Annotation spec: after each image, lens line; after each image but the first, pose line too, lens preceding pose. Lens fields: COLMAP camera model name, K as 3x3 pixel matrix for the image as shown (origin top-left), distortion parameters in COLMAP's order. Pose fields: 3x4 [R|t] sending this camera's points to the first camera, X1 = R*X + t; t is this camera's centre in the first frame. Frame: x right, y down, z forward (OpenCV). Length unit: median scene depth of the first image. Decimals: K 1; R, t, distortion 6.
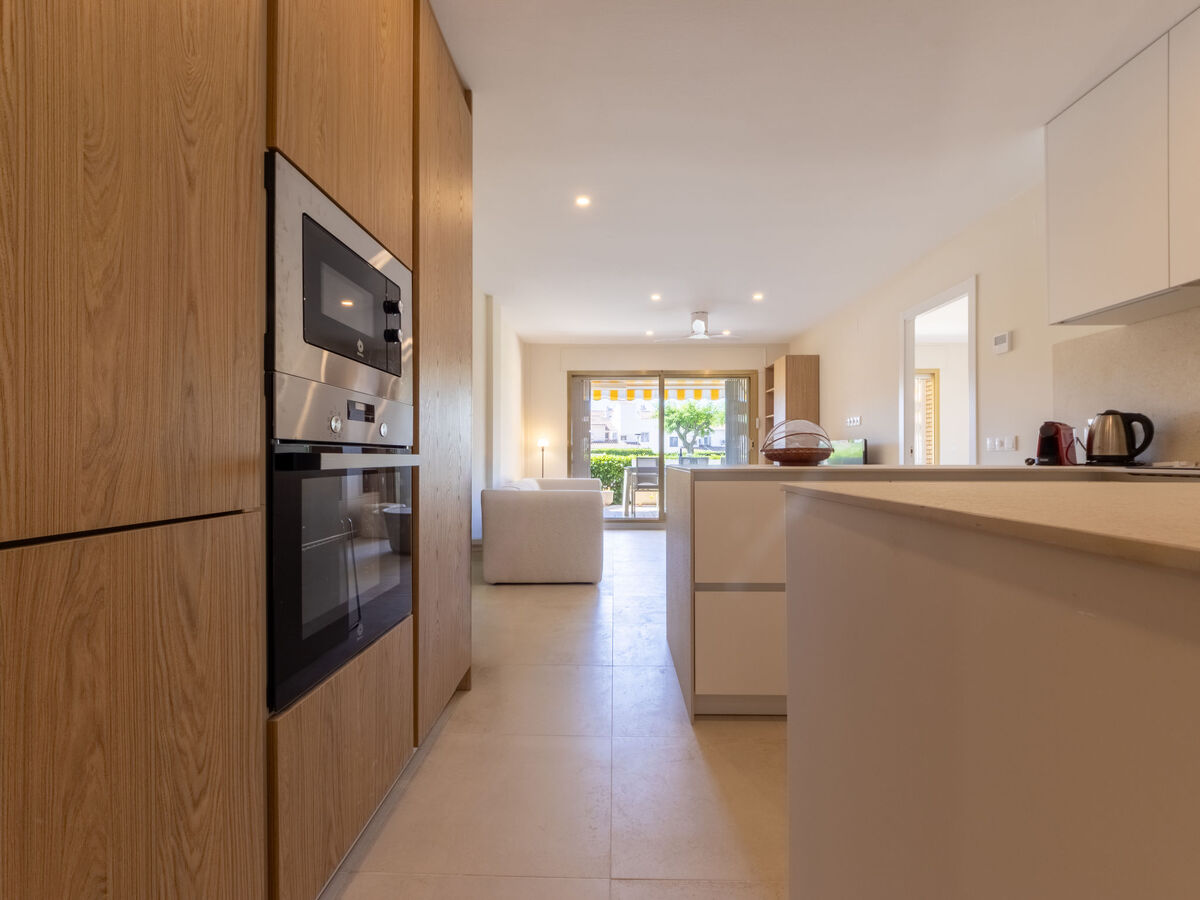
lens RADIAL K [[520.1, 0, 601.1], [0, 520.1, 450.2], [0, 0, 1]] dist [-0.002945, -0.002424]
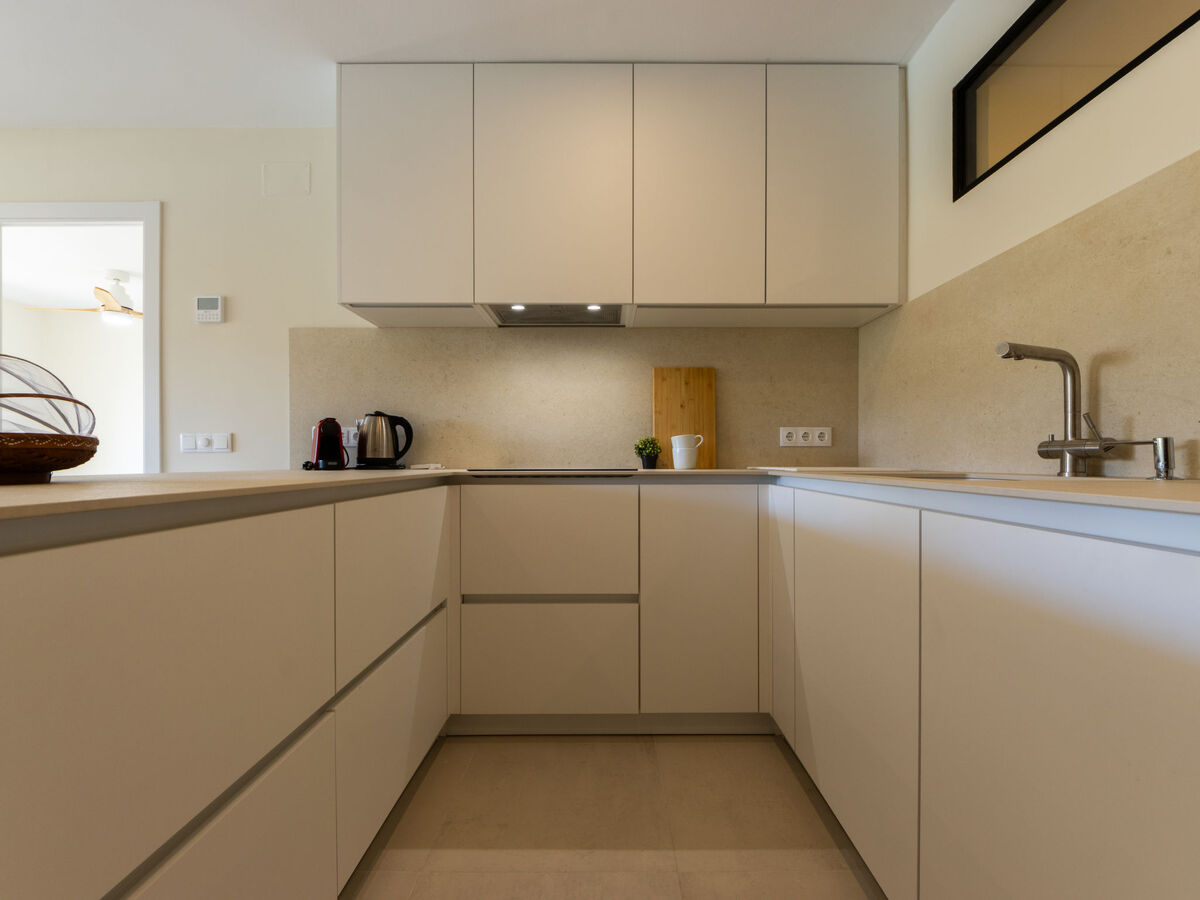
lens RADIAL K [[520.1, 0, 625.4], [0, 520.1, 462.3], [0, 0, 1]] dist [-0.002945, -0.002424]
pose [[-0.031155, -0.003279, 0.999509, 0.002477], [-0.011025, 0.999935, 0.002937, 0.003613], [-0.999454, -0.010928, -0.031189, 0.222205]]
